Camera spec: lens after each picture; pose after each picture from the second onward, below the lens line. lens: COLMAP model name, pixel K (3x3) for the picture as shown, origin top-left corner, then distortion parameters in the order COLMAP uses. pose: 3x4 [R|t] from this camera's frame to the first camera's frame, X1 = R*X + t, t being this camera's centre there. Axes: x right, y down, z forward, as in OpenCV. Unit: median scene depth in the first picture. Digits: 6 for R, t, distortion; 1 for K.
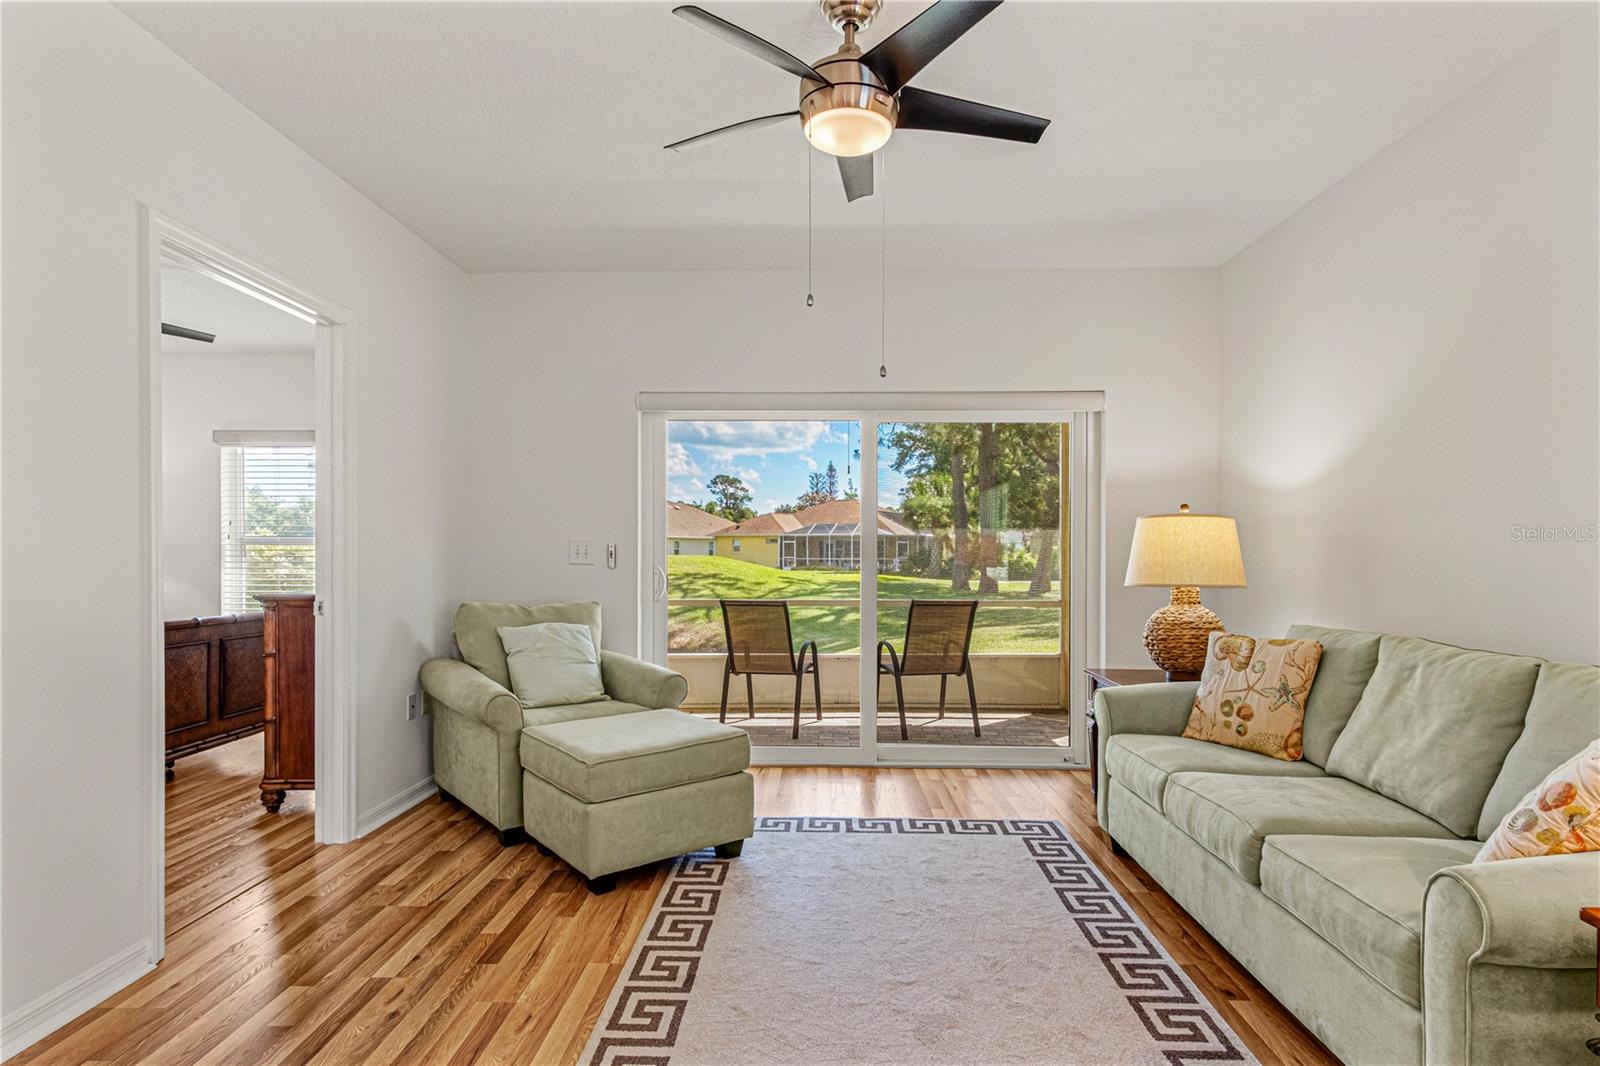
lens RADIAL K [[852.4, 0, 808.7], [0, 852.4, 562.0], [0, 0, 1]] dist [0.005996, 0.002109]
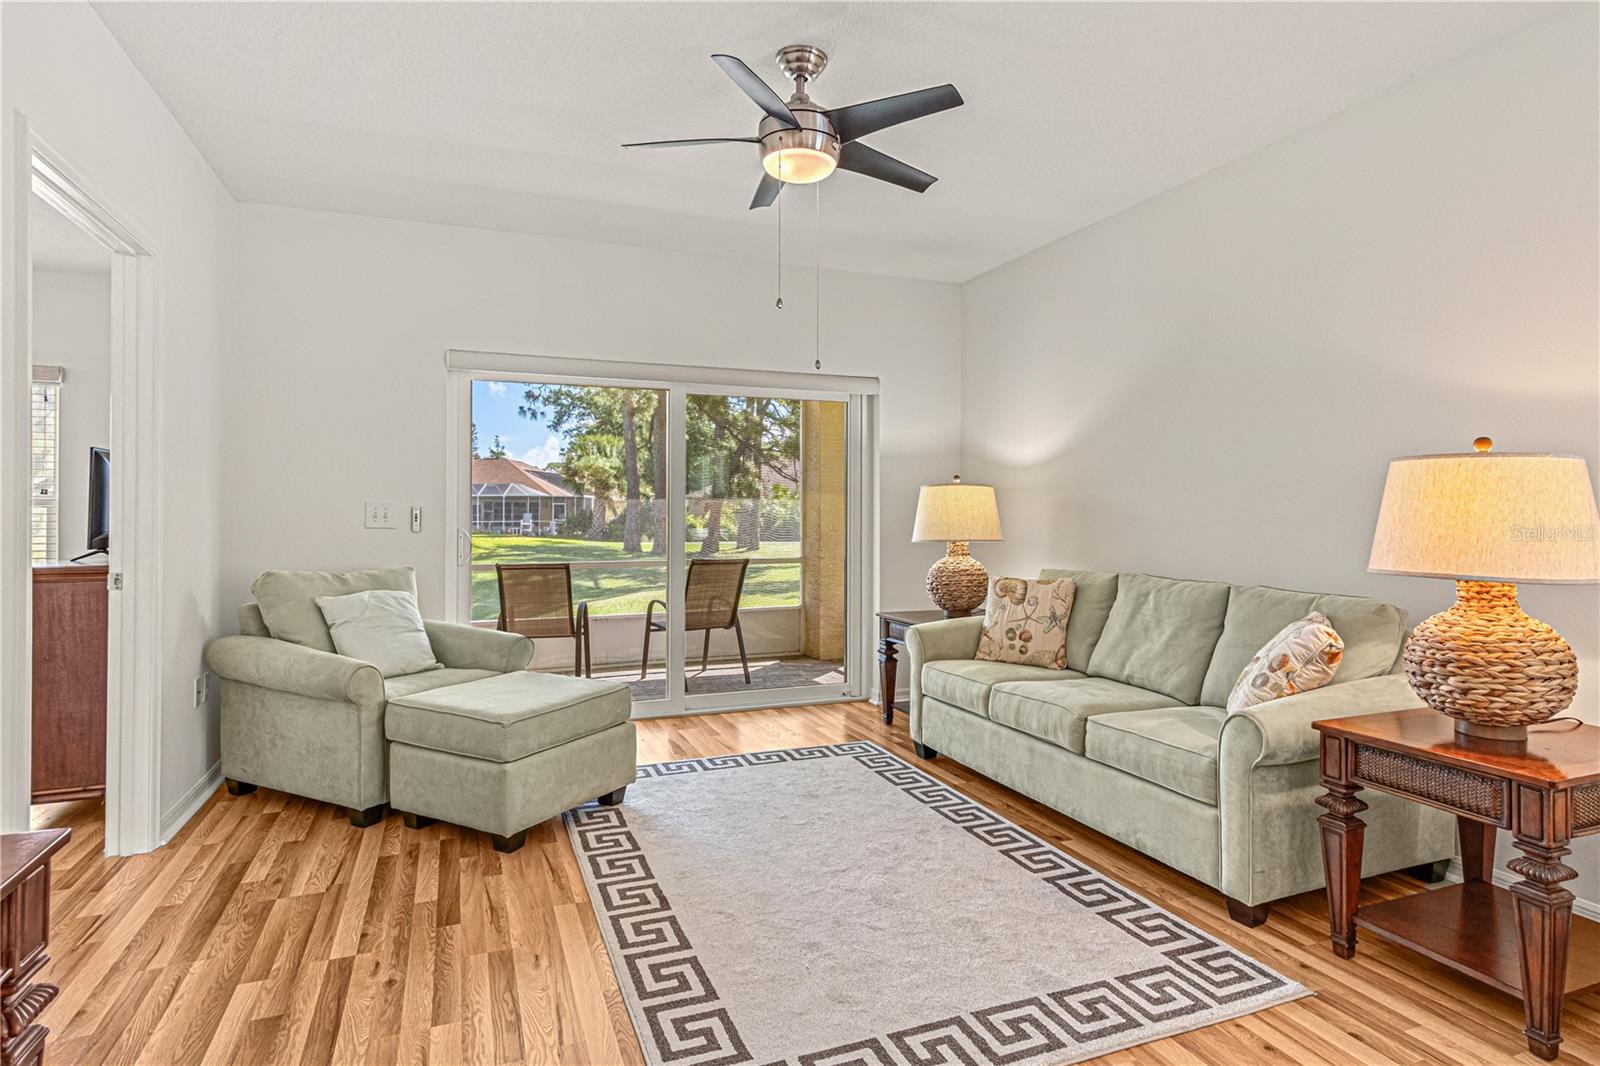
lens RADIAL K [[852.4, 0, 813.4], [0, 852.4, 513.3], [0, 0, 1]] dist [0.005996, 0.002109]
pose [[0.915779, -0.000601, 0.401682, -0.213570], [0.005655, 0.999919, -0.011397, -0.000017], [-0.401643, 0.012708, 0.915708, -0.051230]]
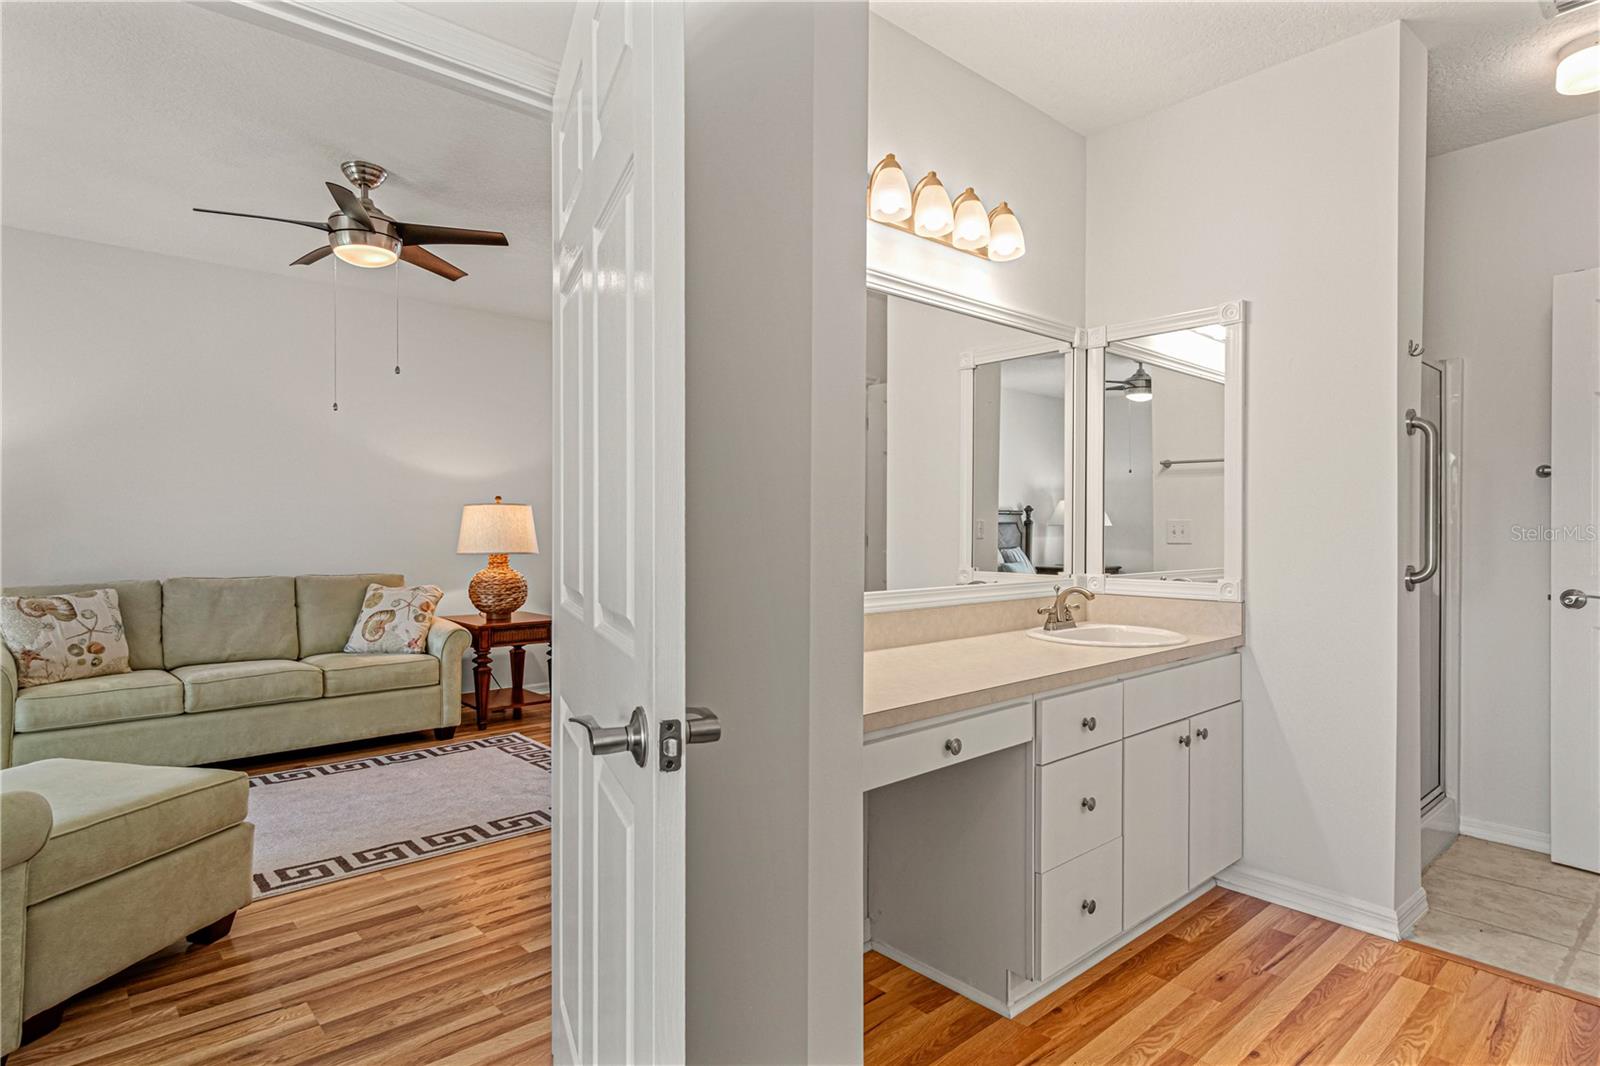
lens RADIAL K [[852.4, 0, 799.9], [0, 852.4, 532.6], [0, 0, 1]] dist [0.005996, 0.002109]
pose [[-0.683360, -0.004389, 0.730068, -0.818581], [0.006809, 0.999900, 0.012385, -0.007962], [-0.730050, 0.013435, -0.683262, 0.758874]]
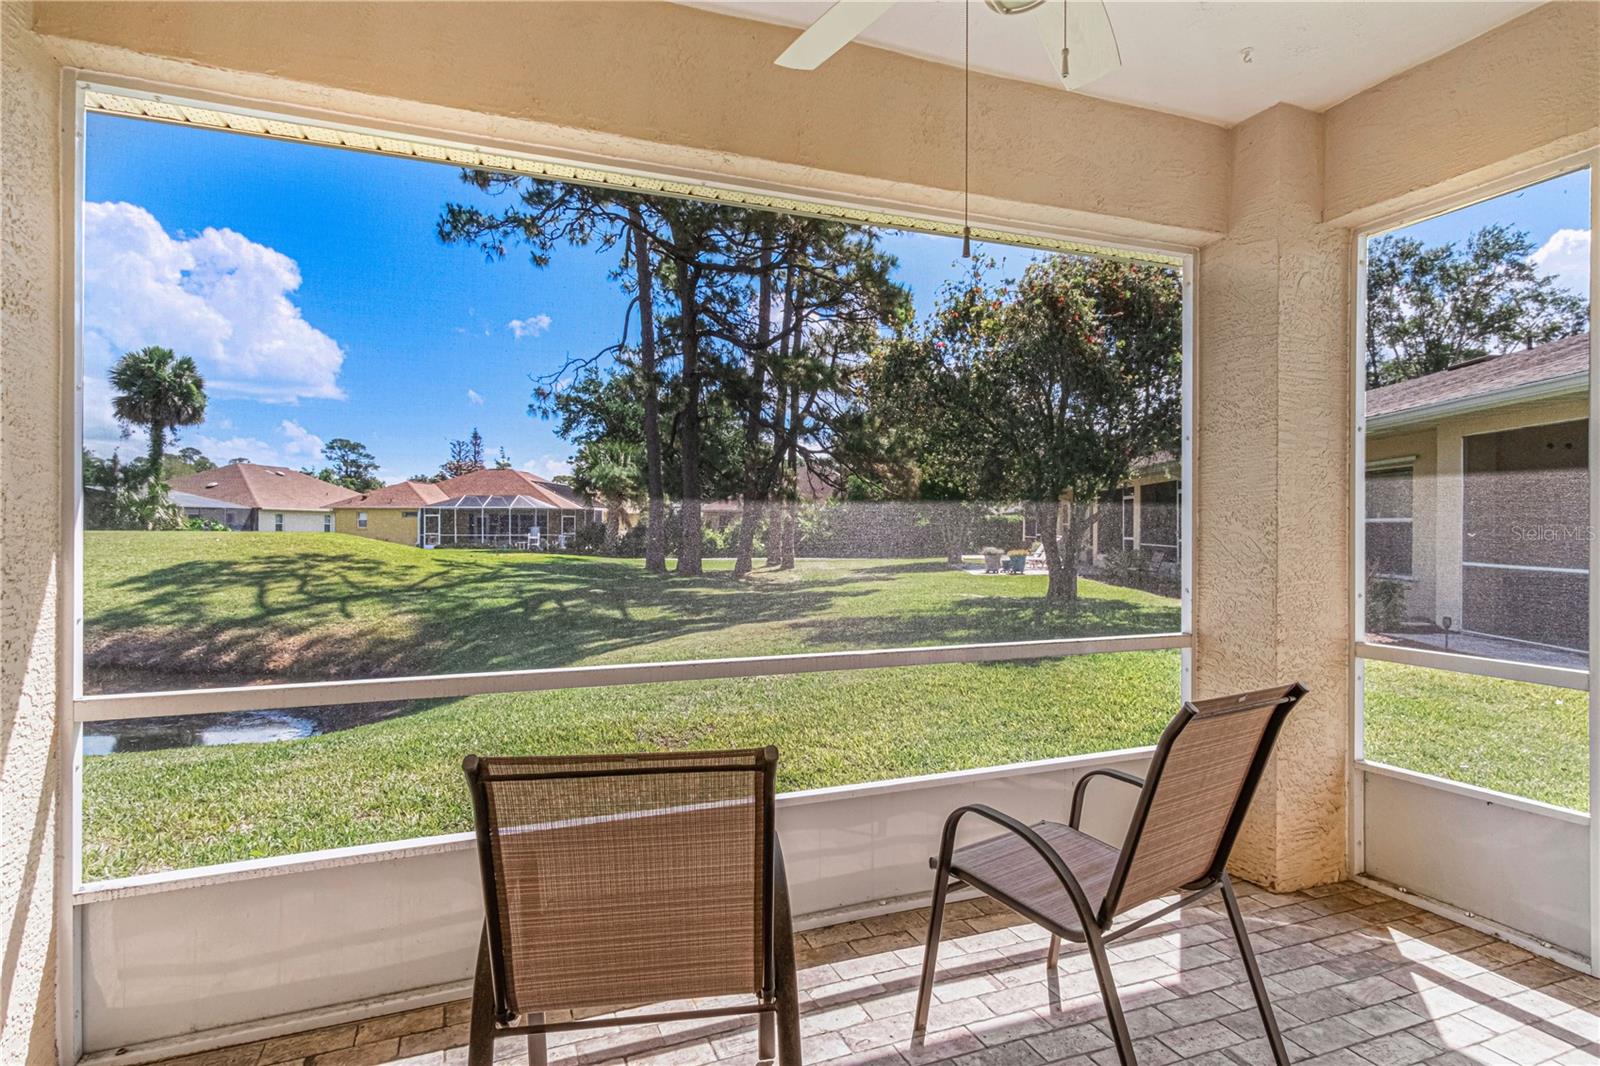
lens RADIAL K [[852.4, 0, 793.3], [0, 852.4, 539.9], [0, 0, 1]] dist [0.005996, 0.002109]
pose [[0.925949, -0.005325, 0.377610, -0.157504], [0.004206, 0.999984, 0.003789, -0.013403], [-0.377624, -0.001920, 0.925957, 0.970834]]
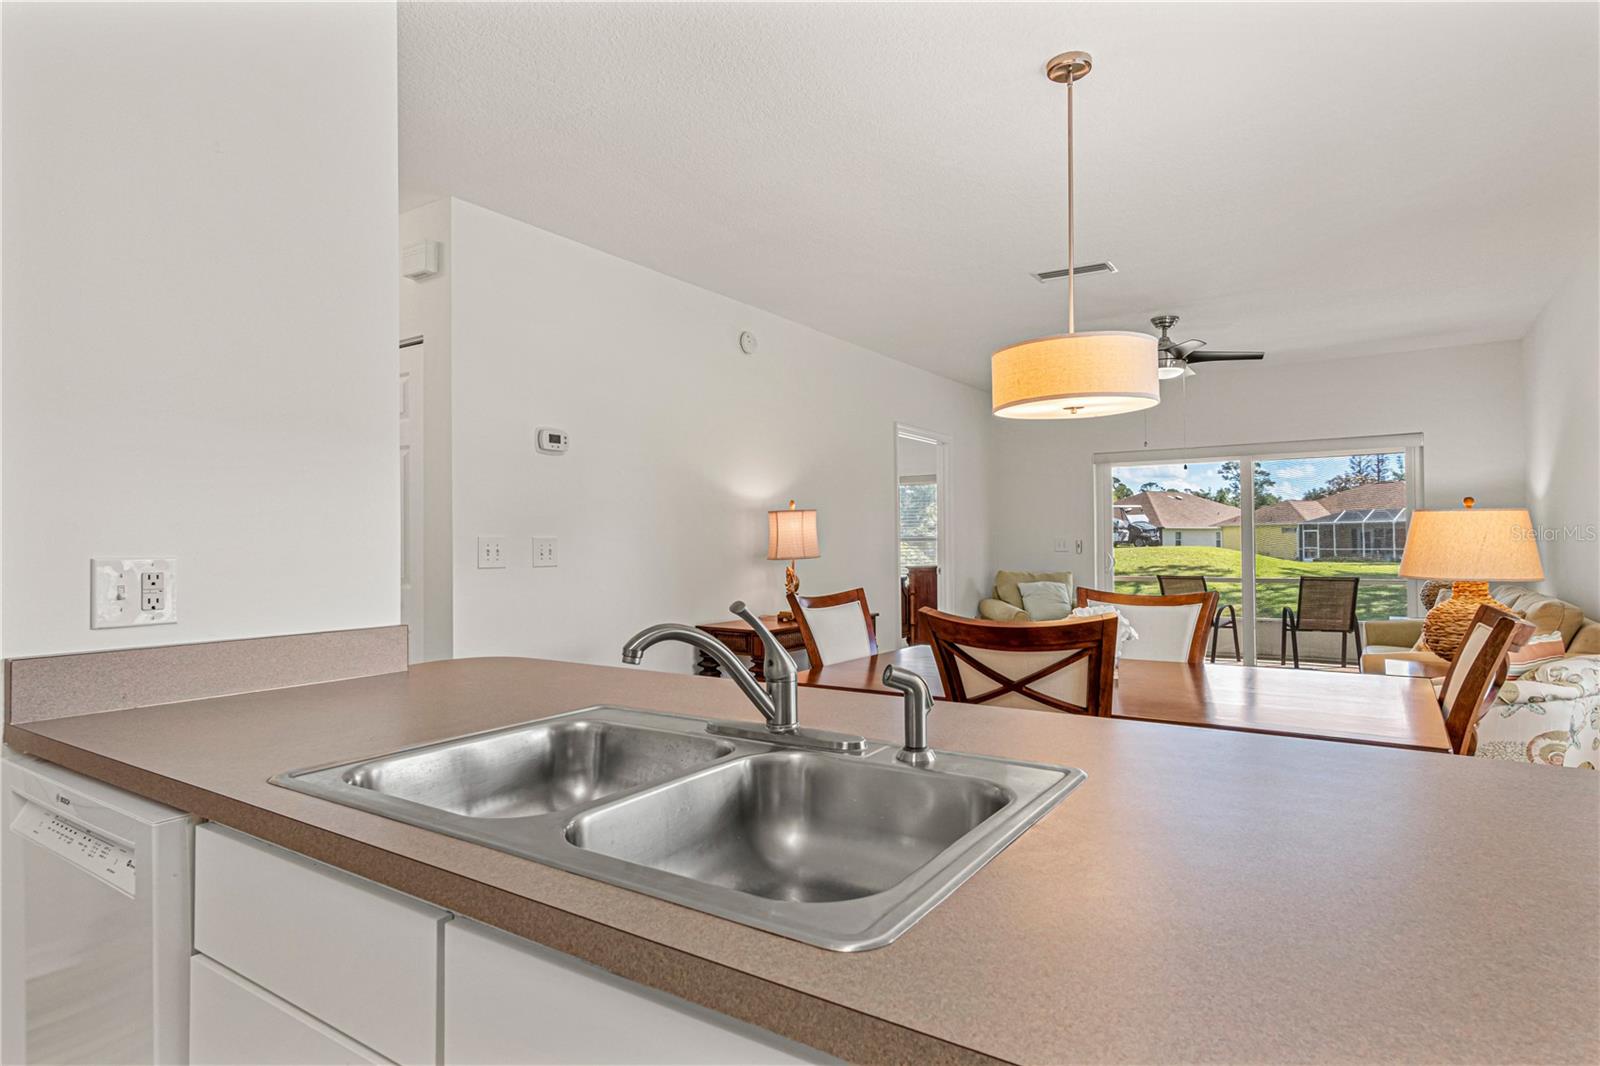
lens RADIAL K [[852.4, 0, 804.1], [0, 852.4, 527.6], [0, 0, 1]] dist [0.005996, 0.002109]
pose [[0.839669, -0.017724, -0.542810, 0.258287], [0.000899, 0.999511, -0.031245, 0.008341], [0.543098, 0.025748, 0.839274, -0.818914]]
